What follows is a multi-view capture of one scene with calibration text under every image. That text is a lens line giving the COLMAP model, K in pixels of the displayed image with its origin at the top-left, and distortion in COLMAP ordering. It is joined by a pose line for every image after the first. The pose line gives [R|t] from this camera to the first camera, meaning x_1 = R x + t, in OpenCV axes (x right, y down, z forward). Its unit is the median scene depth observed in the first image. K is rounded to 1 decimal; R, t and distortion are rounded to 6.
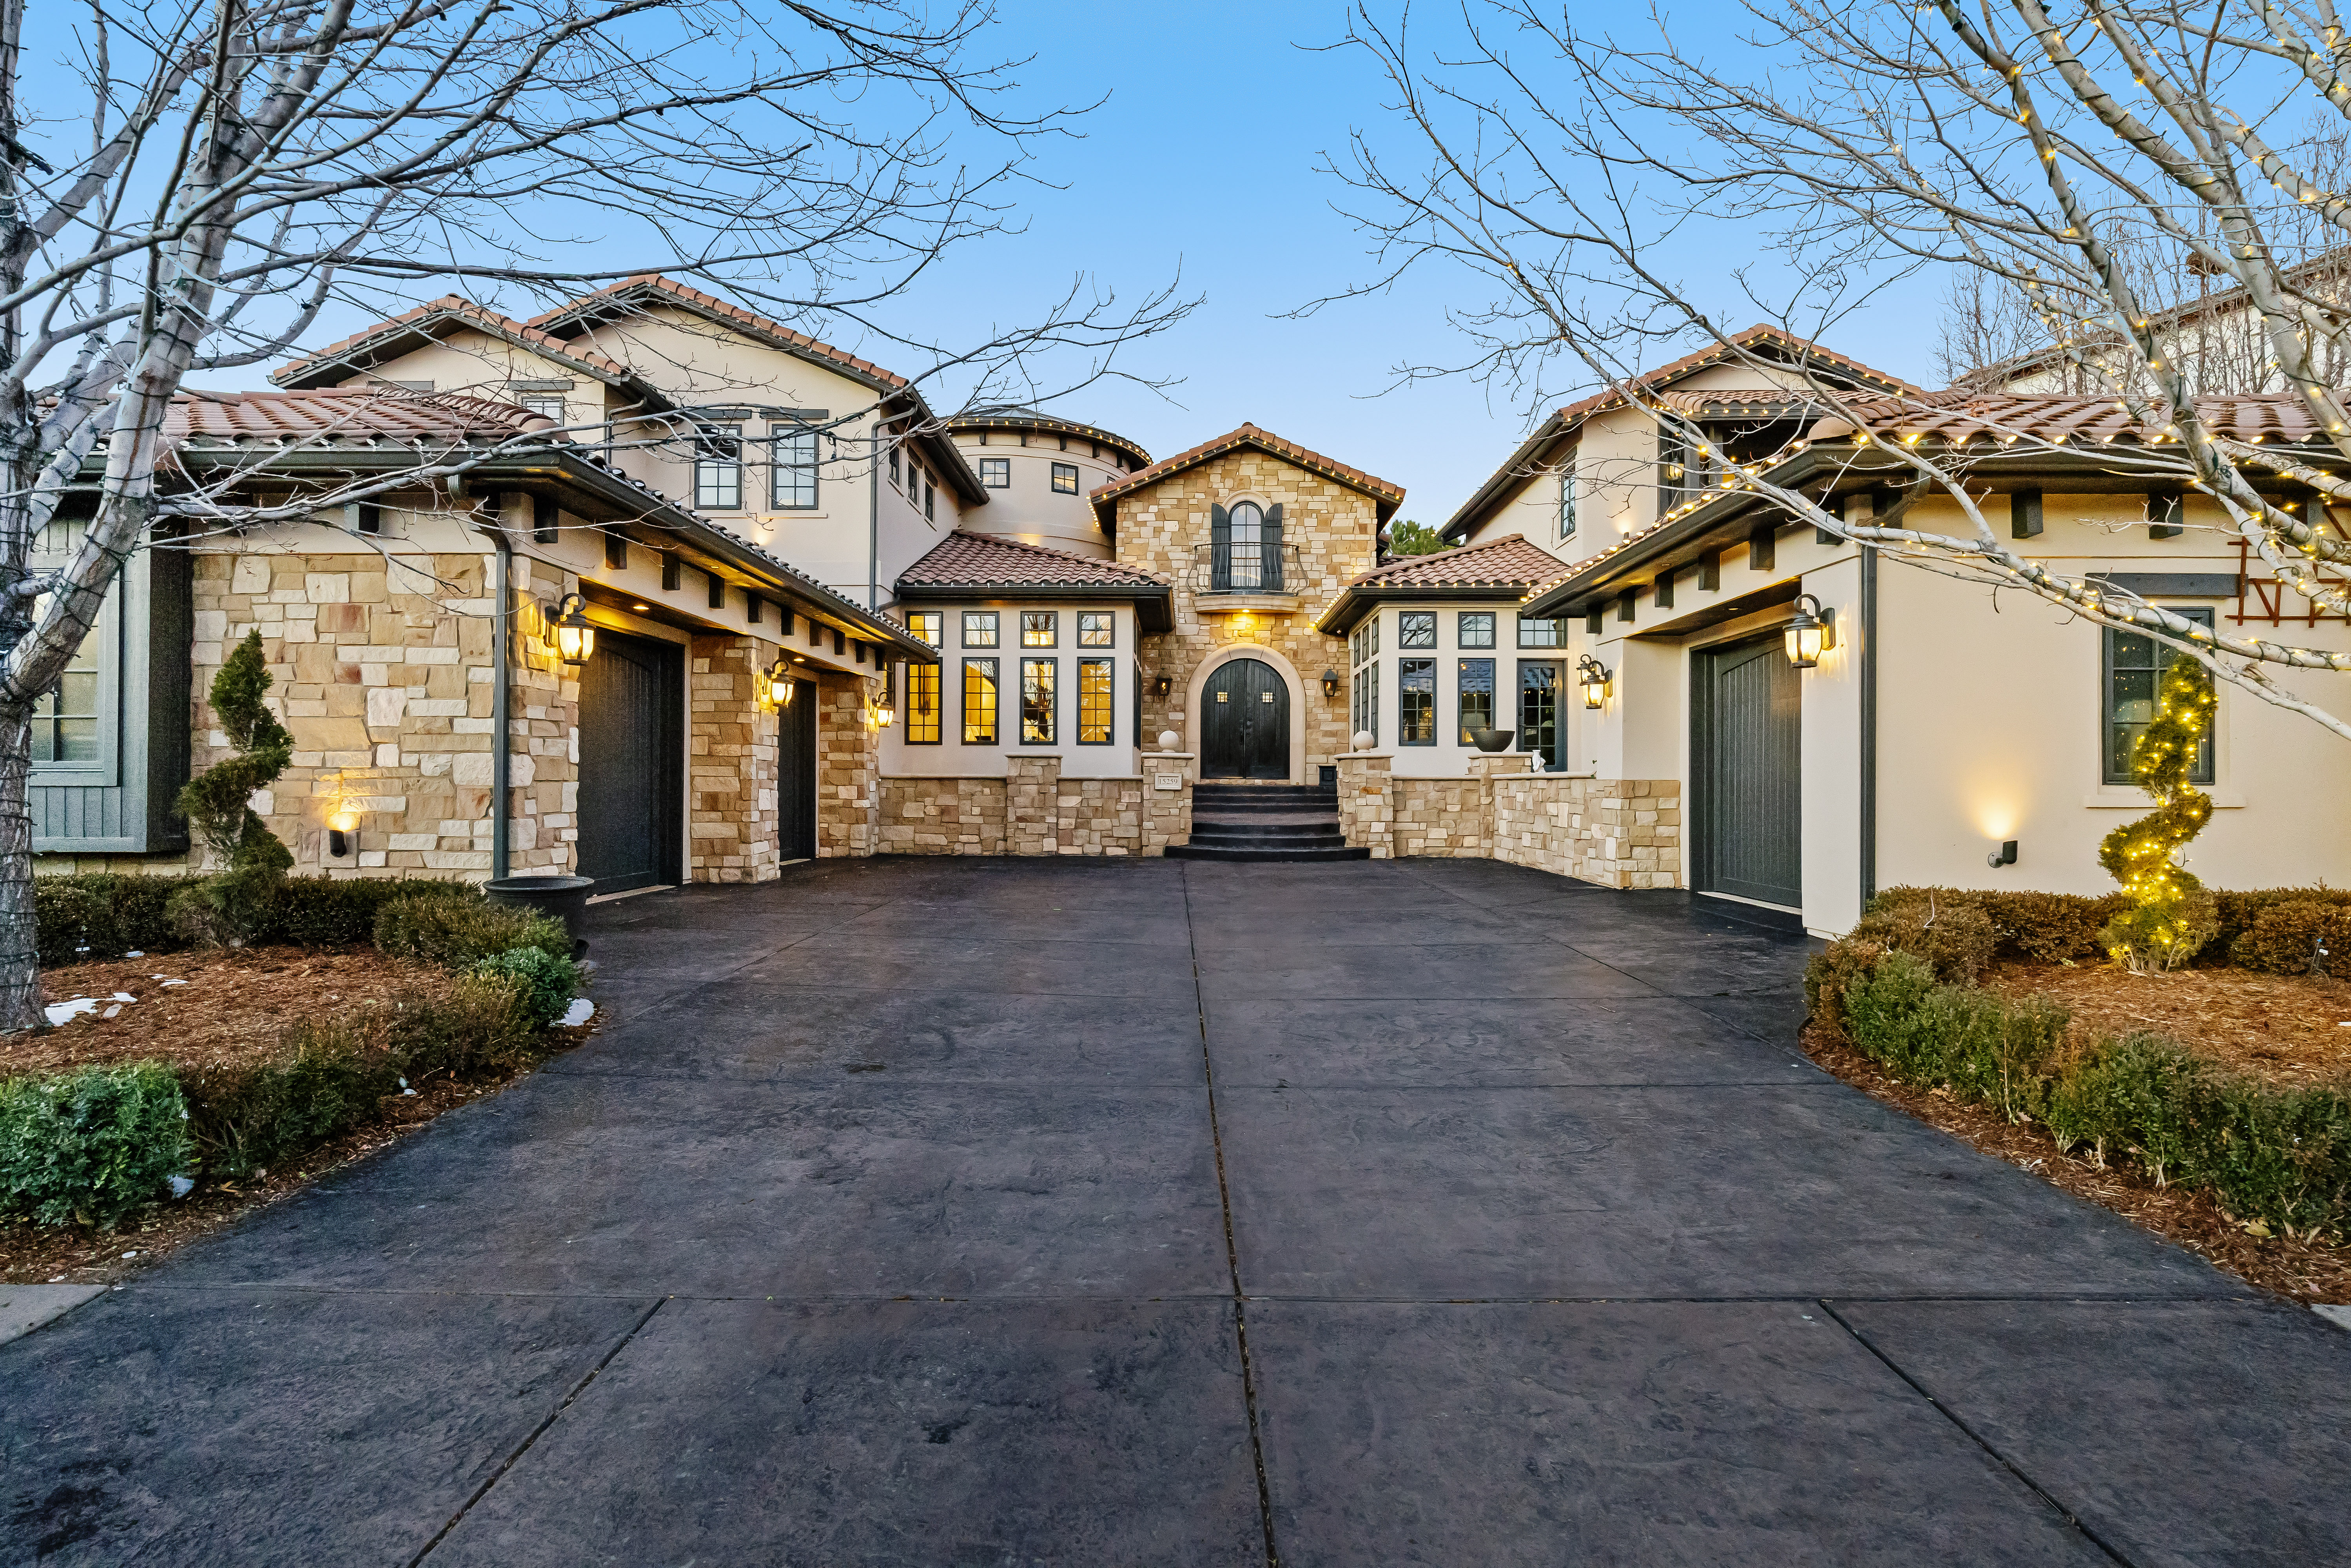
lens RADIAL K [[1143.1, 0, 1175.5], [0, 1143.1, 784.0], [0, 0, 1]] dist [0.000083, 0.000000]
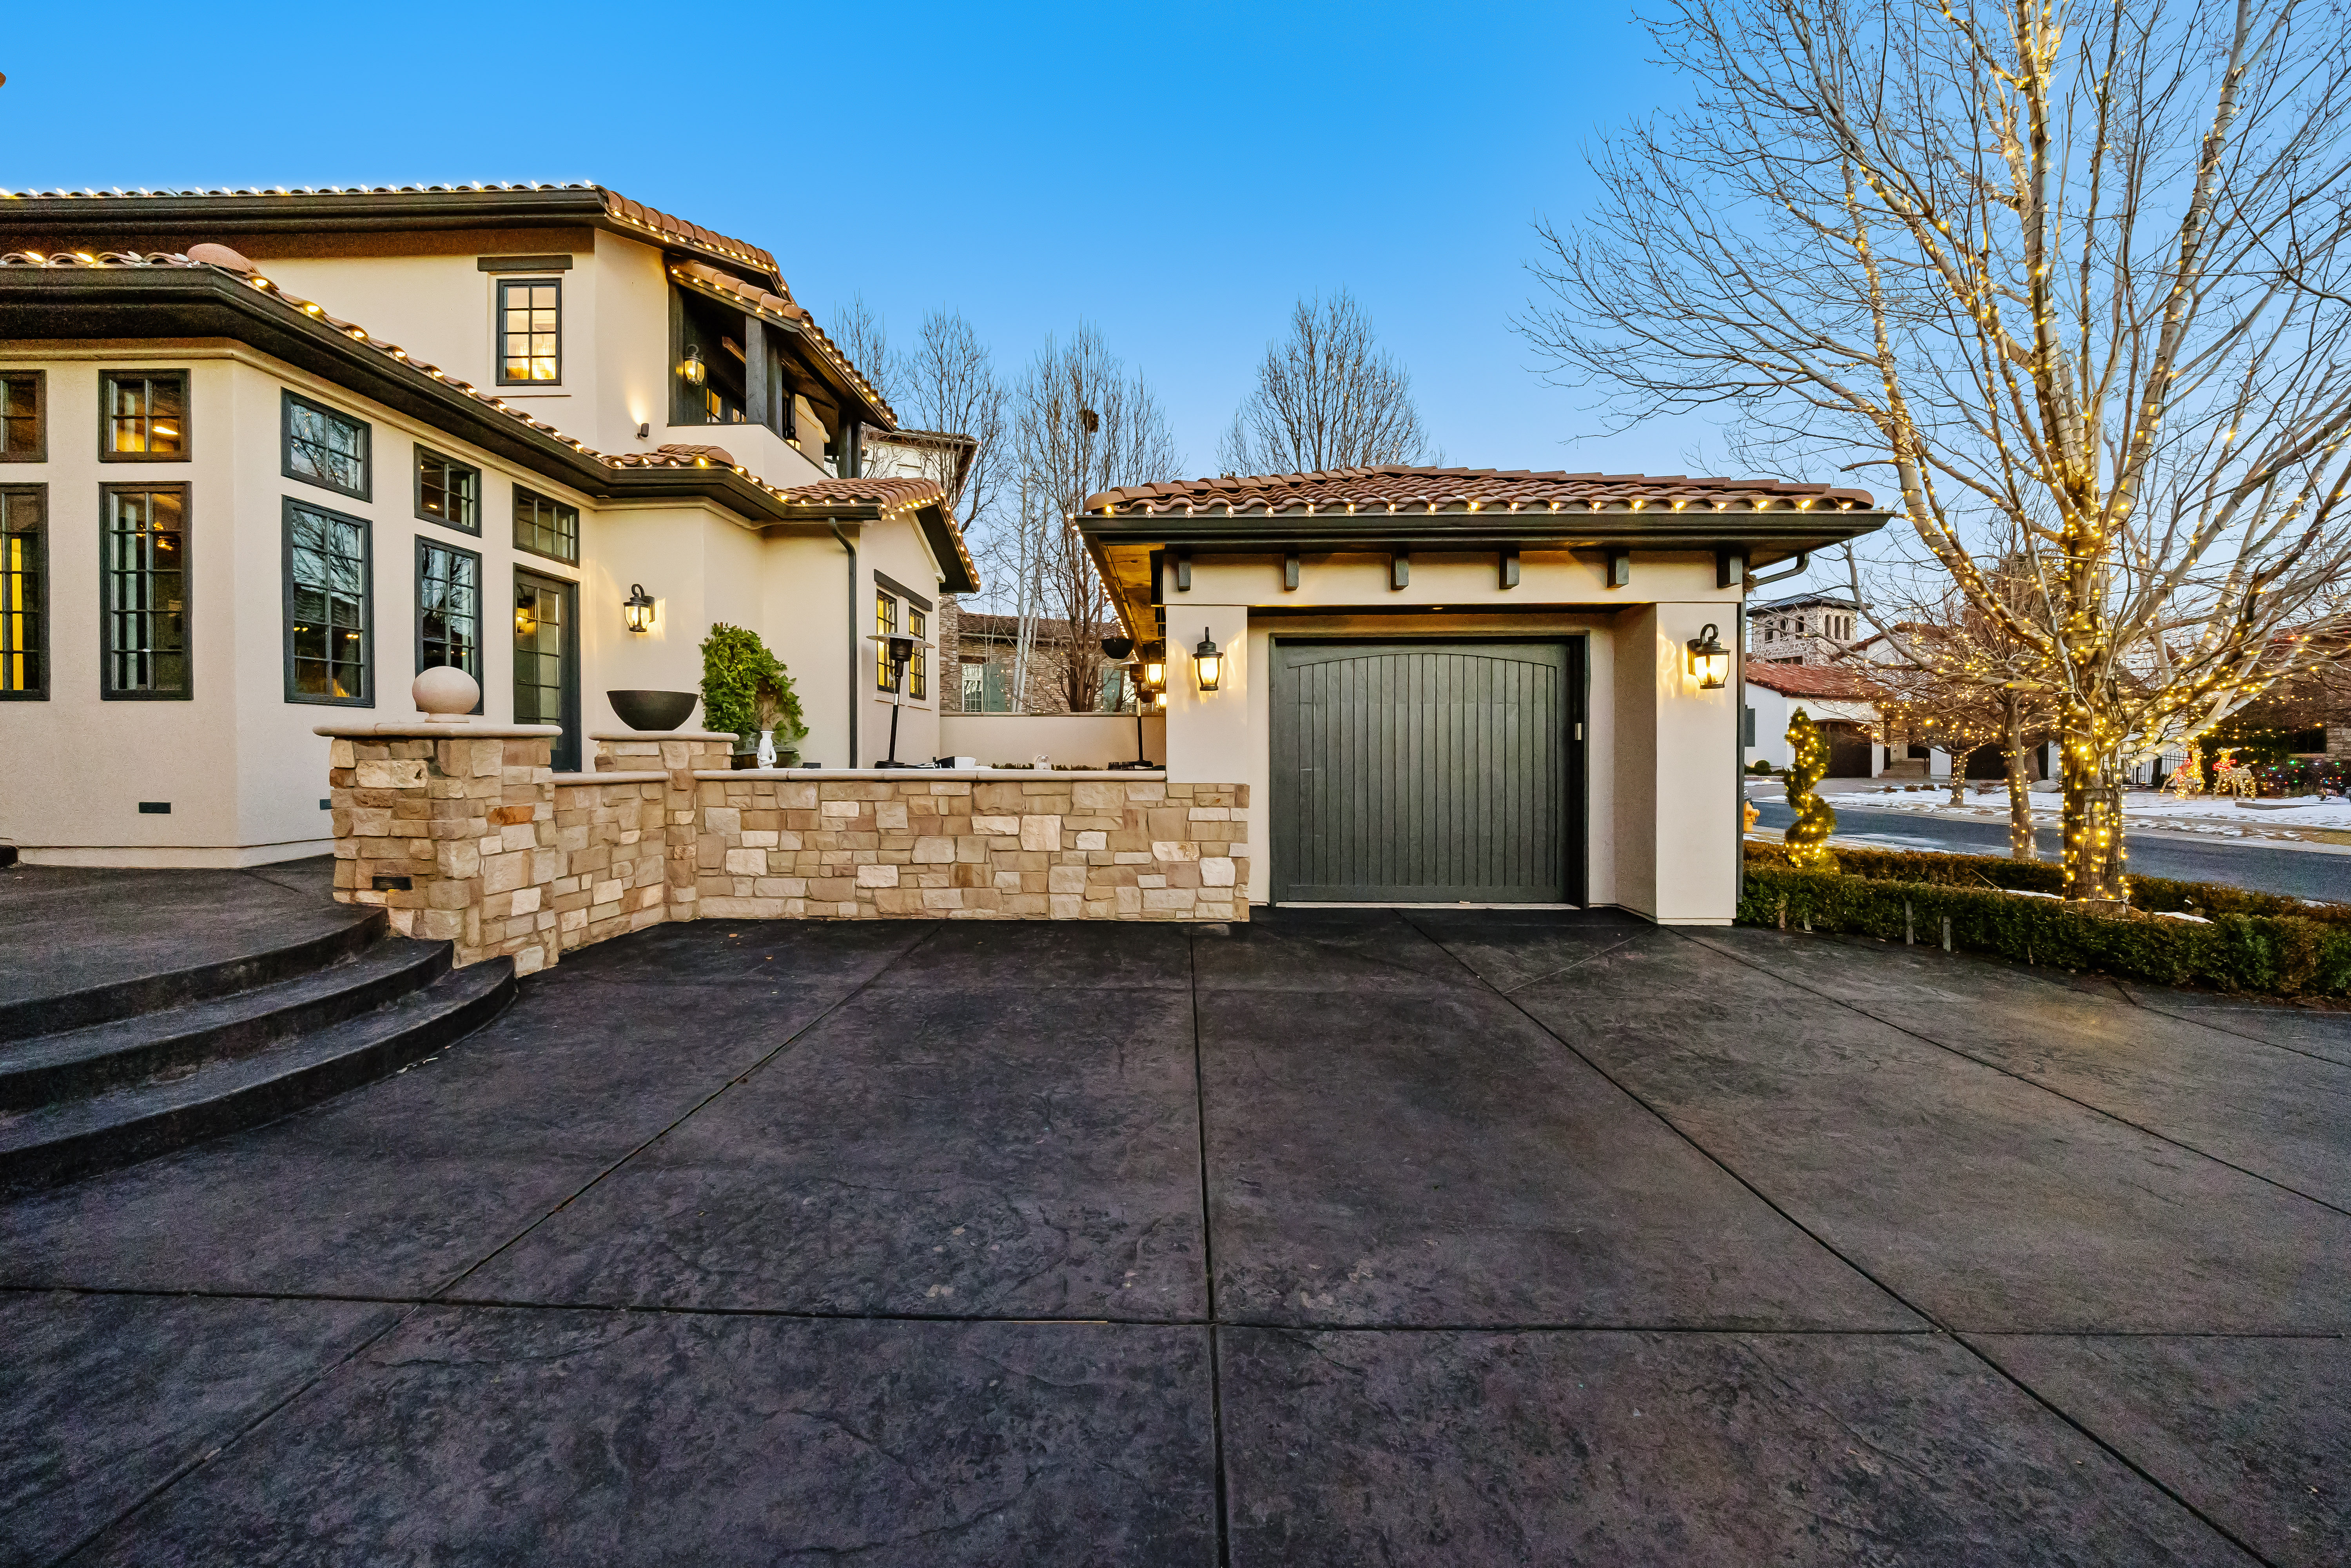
lens RADIAL K [[792.9, 0, 1172.6], [0, 792.9, 753.7], [0, 0, 1]] dist [-0.000019, -0.000011]
pose [[0.004391, -0.002023, 0.999988, -0.114834], [-0.004541, 0.999988, 0.002043, -0.018360], [-0.999980, -0.004550, 0.004381, 0.759461]]
